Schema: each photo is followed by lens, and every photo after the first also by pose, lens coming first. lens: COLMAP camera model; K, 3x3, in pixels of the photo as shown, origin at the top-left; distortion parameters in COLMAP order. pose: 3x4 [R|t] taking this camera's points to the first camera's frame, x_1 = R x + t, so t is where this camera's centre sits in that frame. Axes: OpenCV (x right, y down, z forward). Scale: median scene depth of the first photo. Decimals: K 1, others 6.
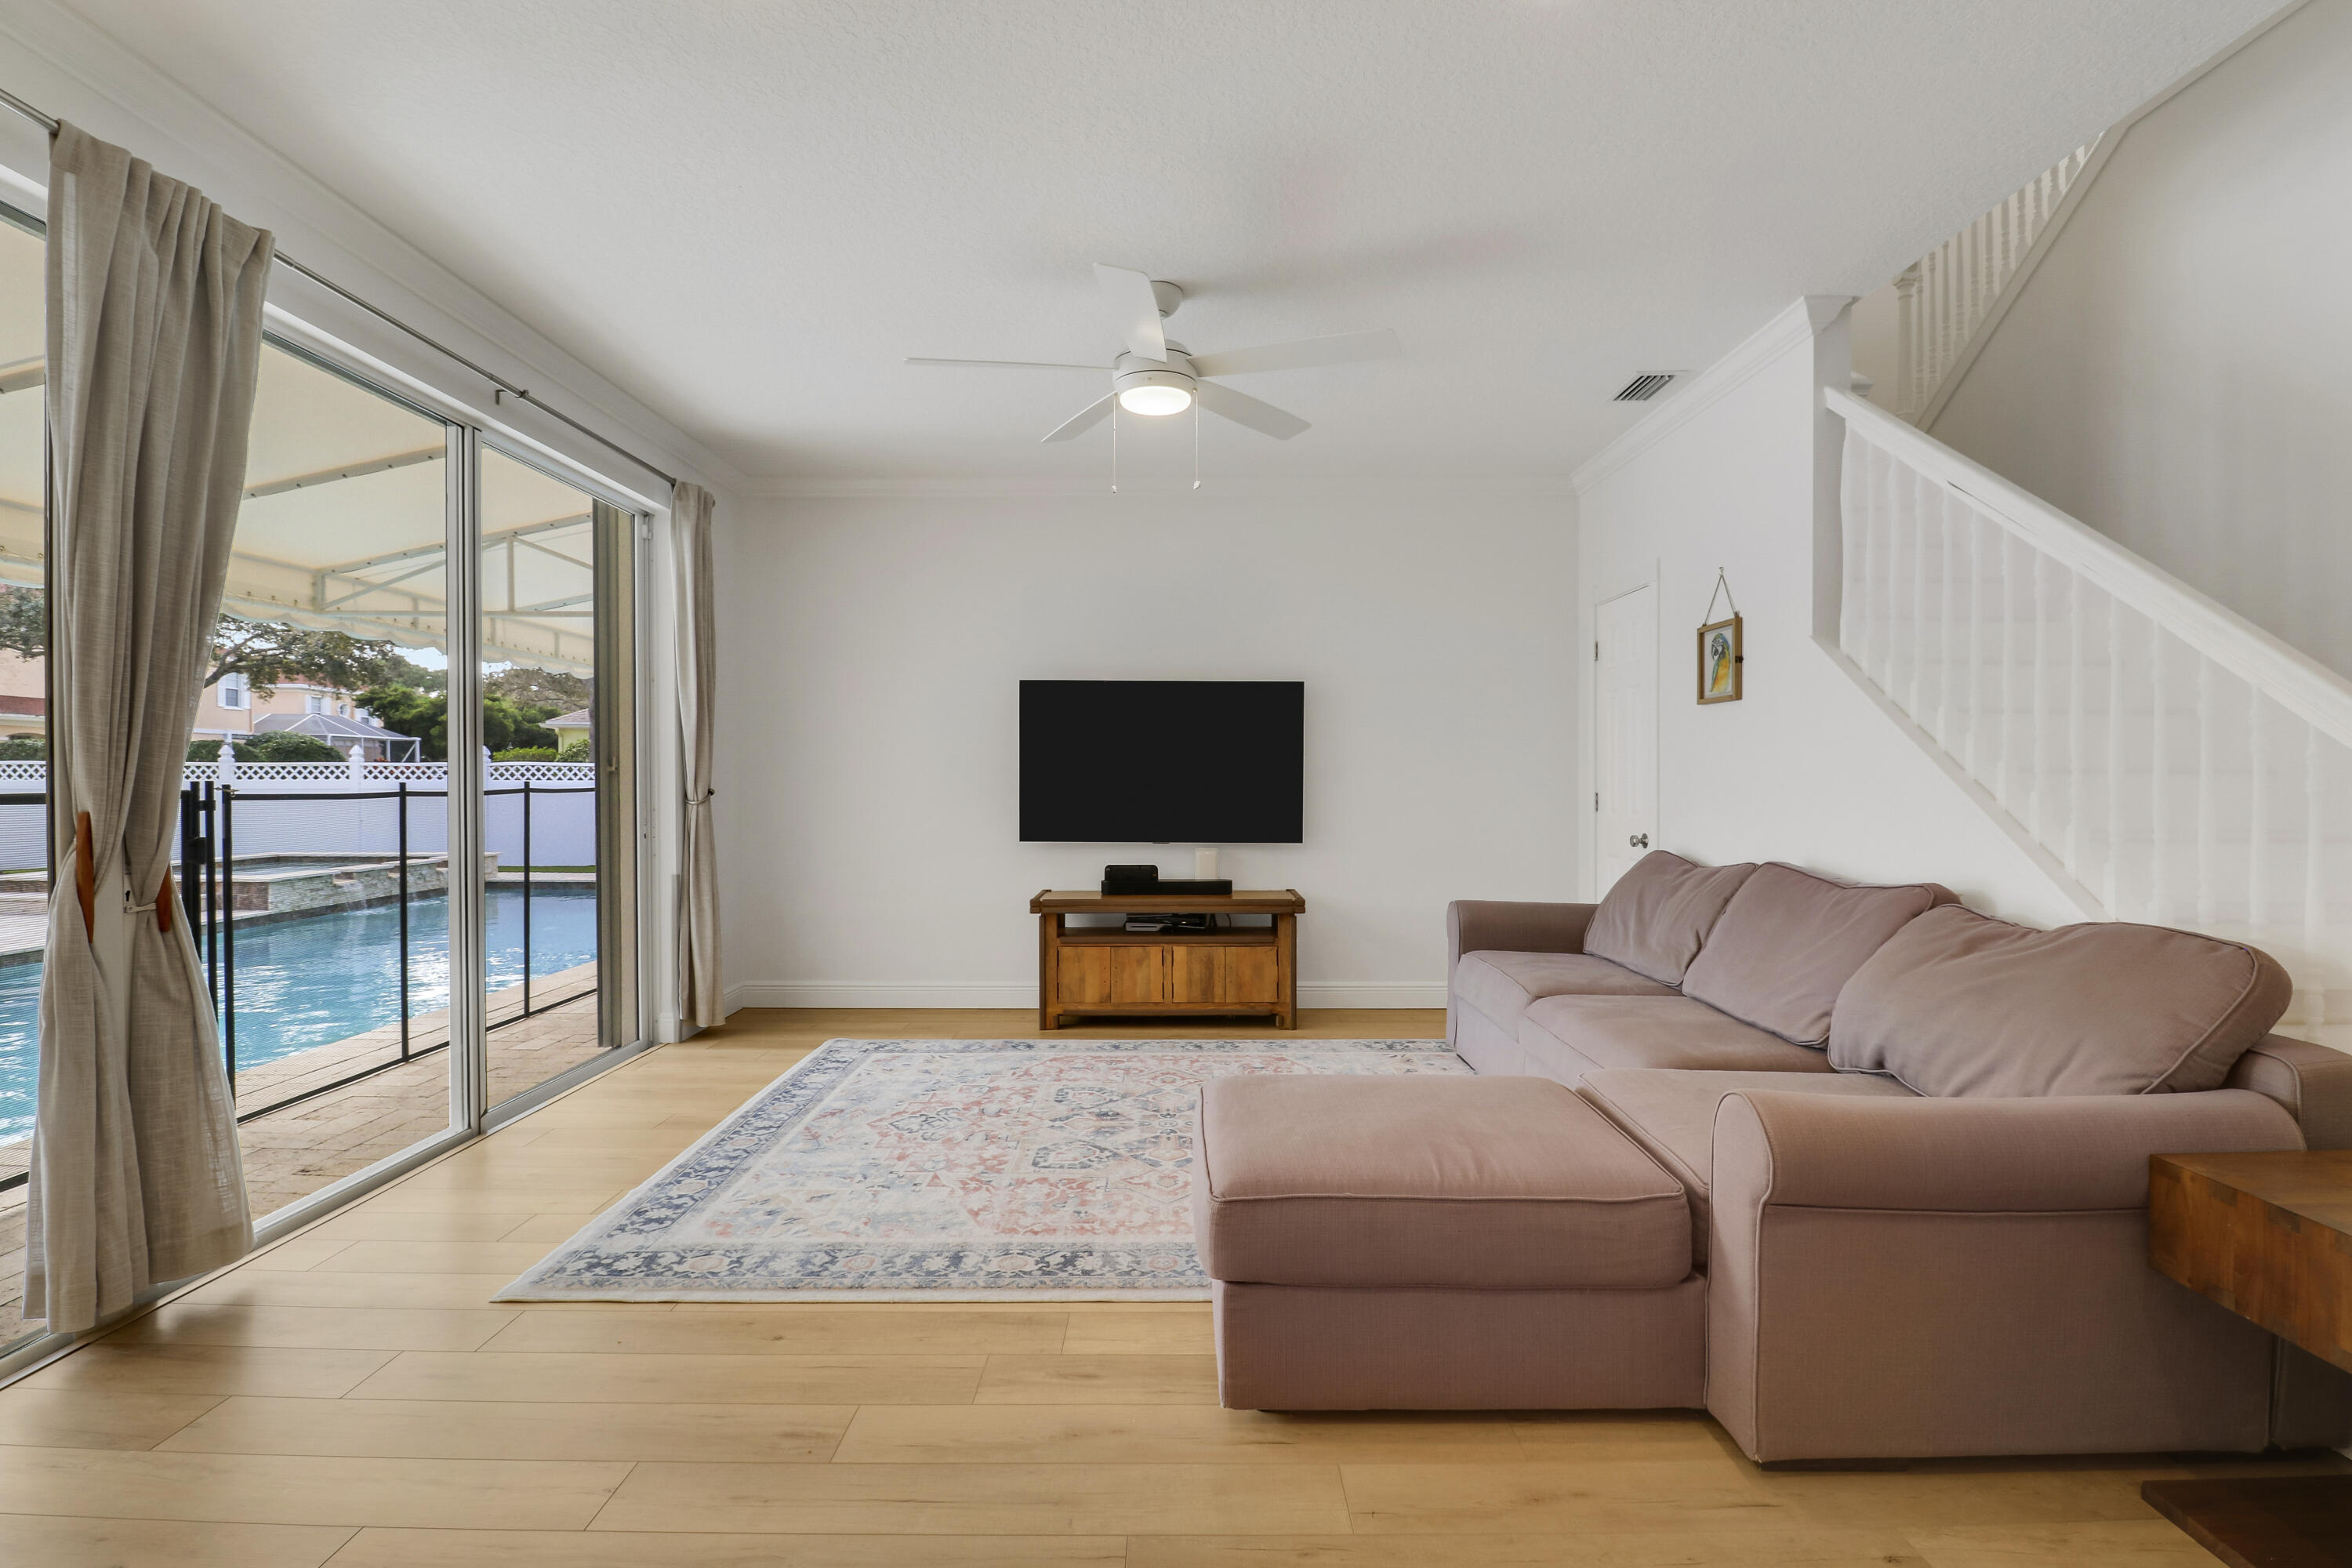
lens RADIAL K [[1096.8, 0, 1171.5], [0, 1096.8, 777.4], [0, 0, 1]] dist [0.006984, -0.010736]
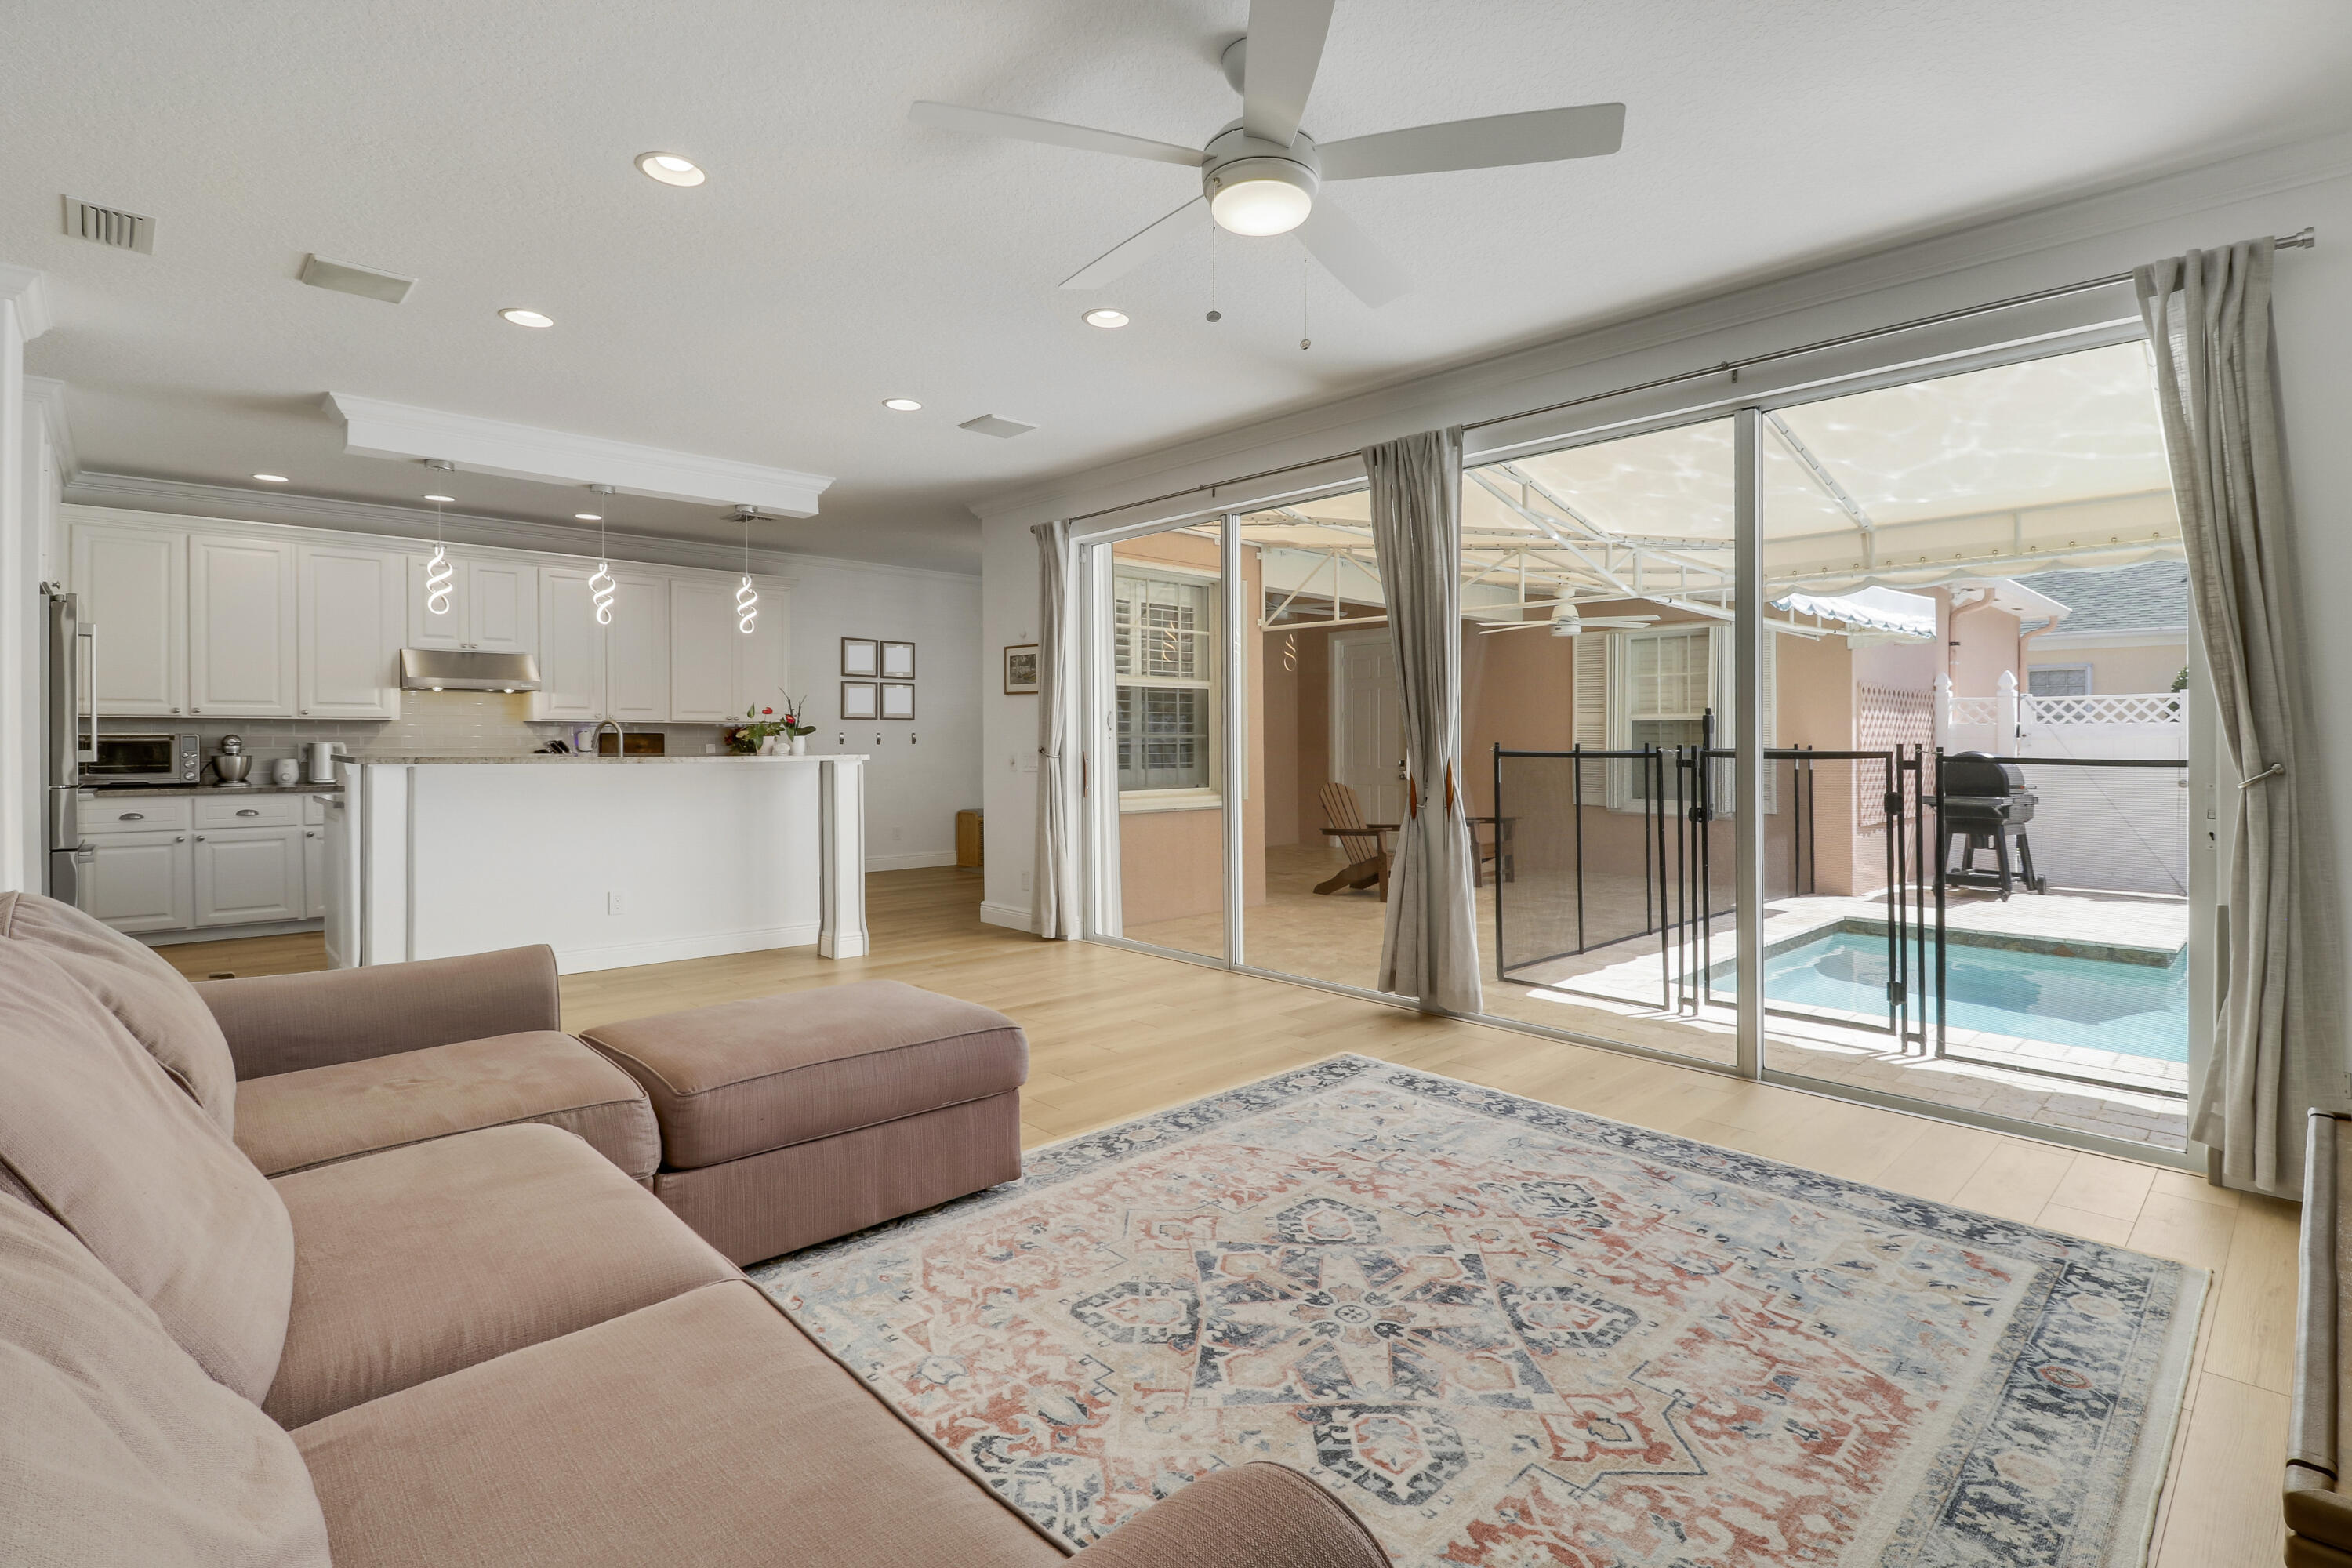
lens RADIAL K [[1124.1, 0, 1224.0], [0, 1124.1, 765.3], [0, 0, 1]] dist [0.003048, -0.014208]
pose [[-0.701247, 0.016440, -0.712728, 0.468683], [-0.002848, 0.999661, 0.025862, -0.002730], [0.712912, 0.020166, -0.700963, 1.334347]]
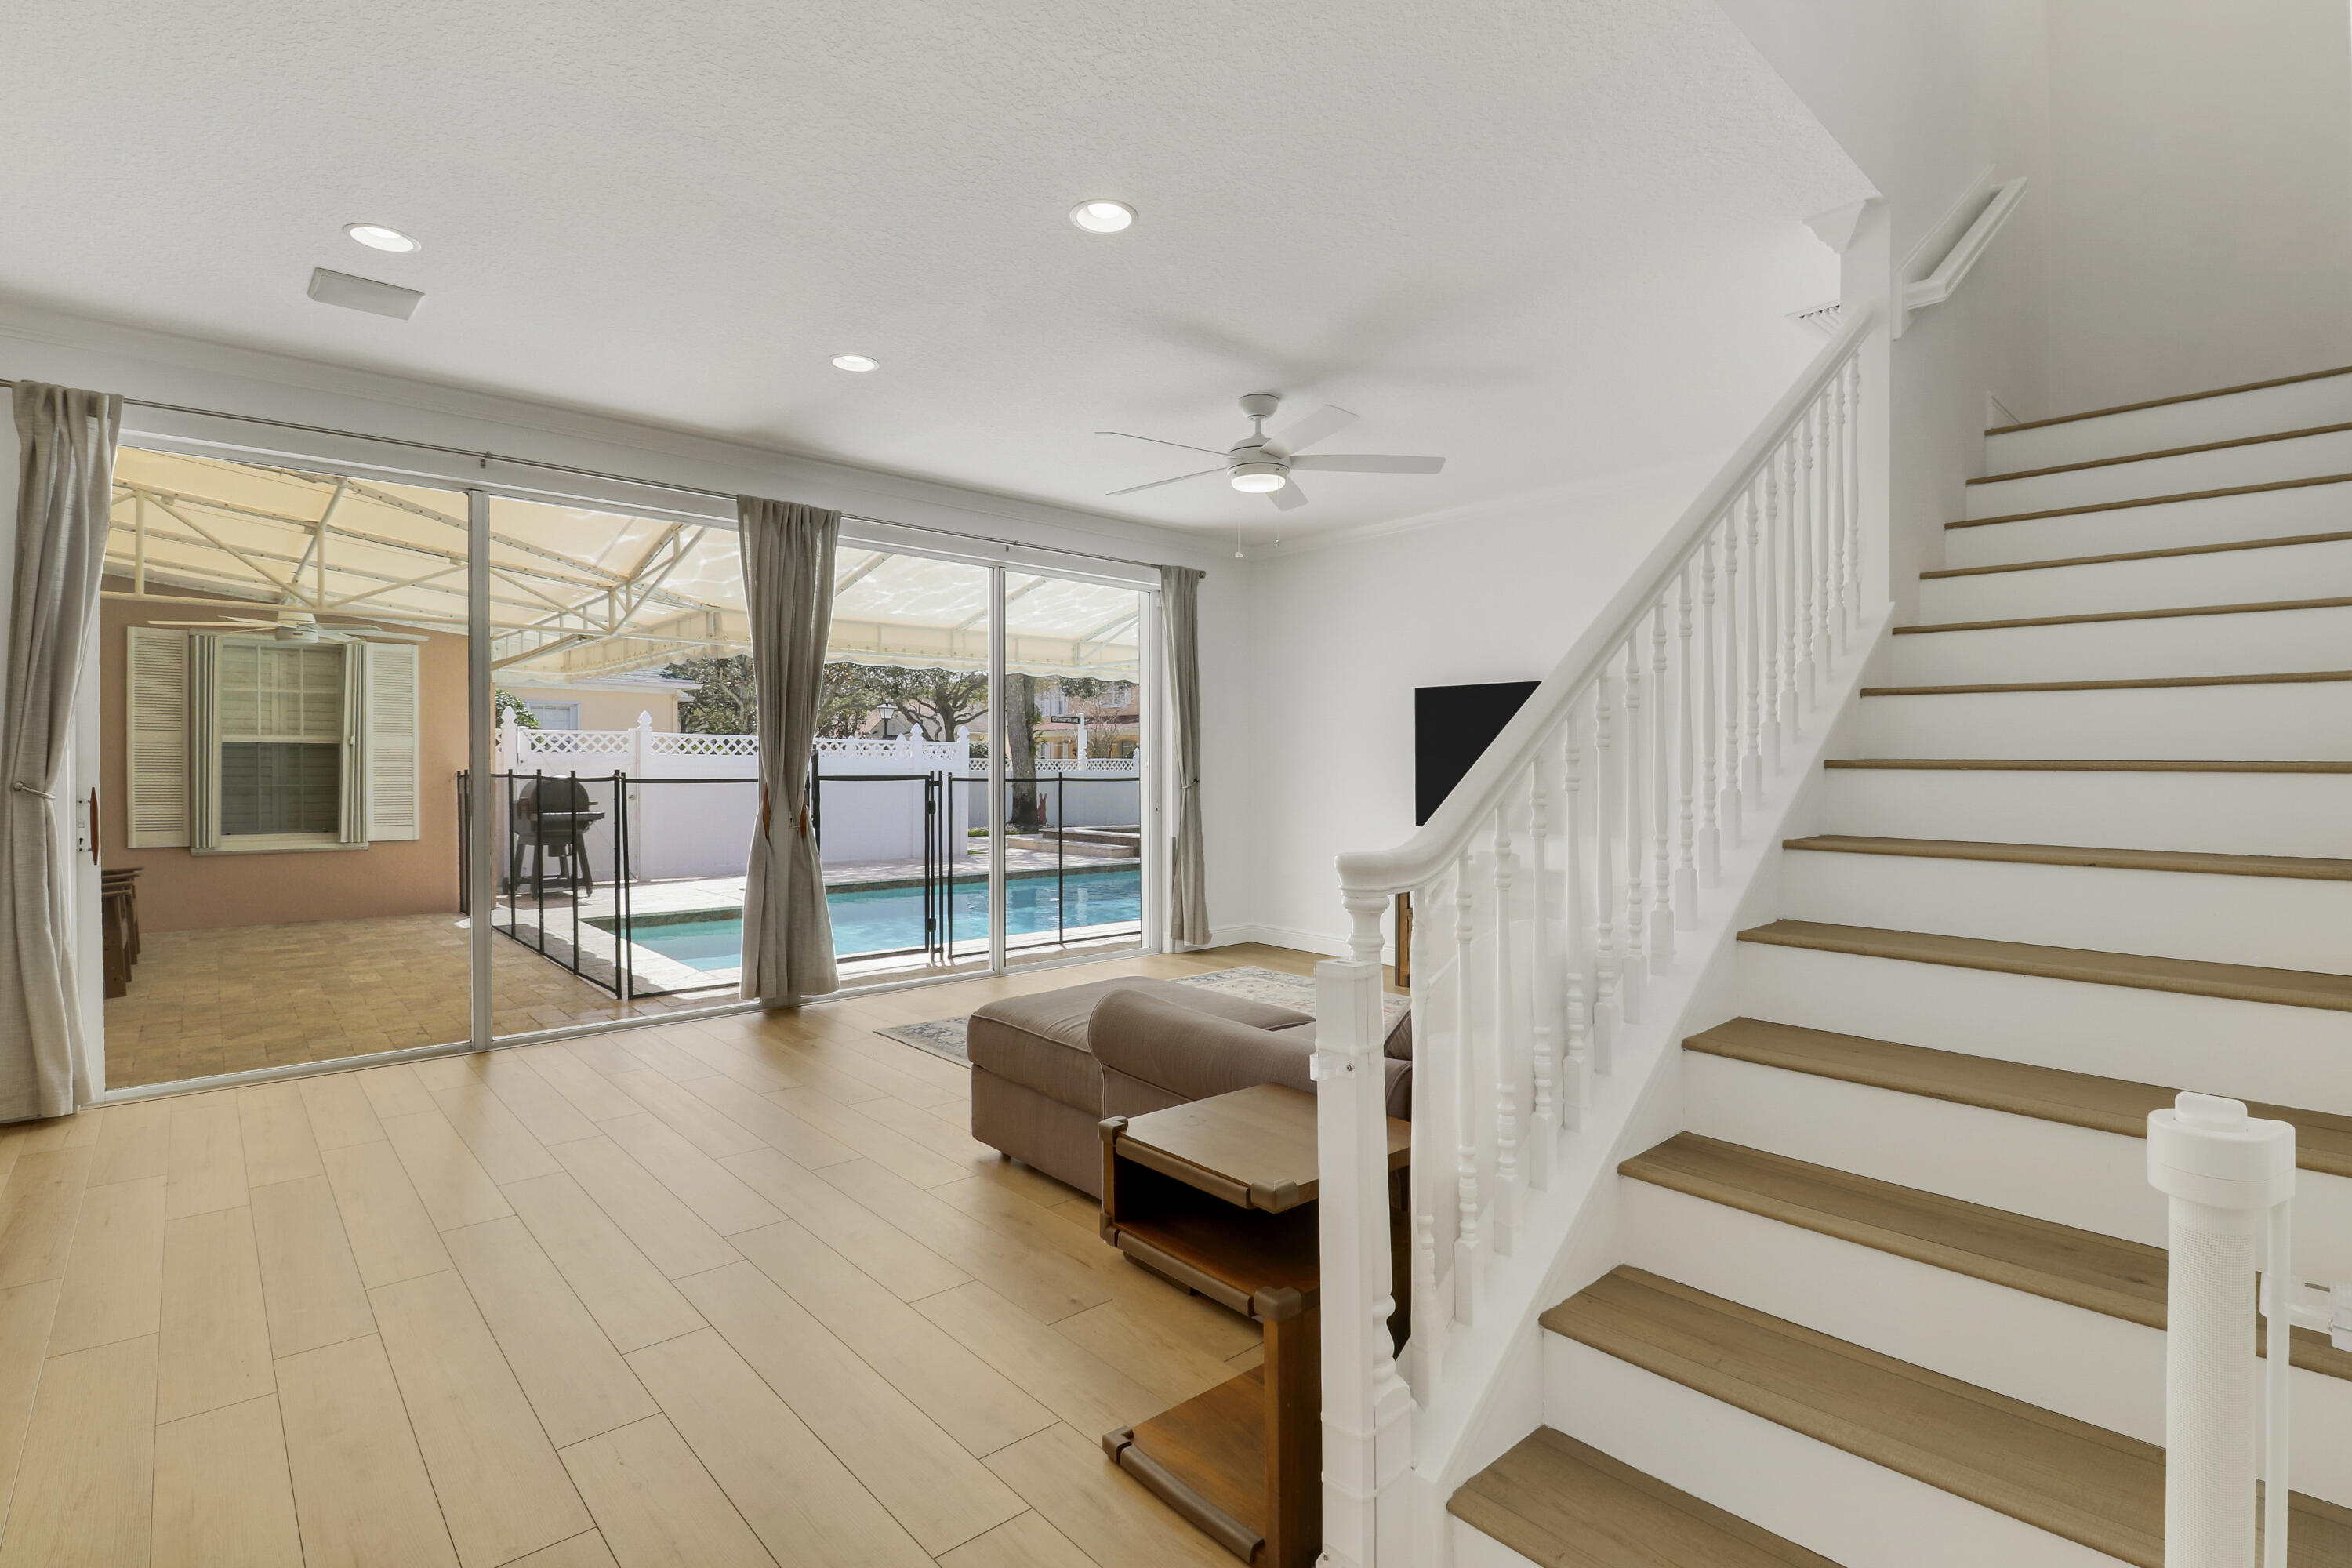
lens RADIAL K [[1083.7, 0, 1176.0], [0, 1083.7, 784.0], [0, 0, 1]] dist [0.001853, -0.000077]
pose [[0.676309, 0.015343, -0.736458, 0.772437], [-0.007136, 0.999873, 0.014277, -0.002952], [0.736583, -0.004400, 0.676333, 0.047398]]
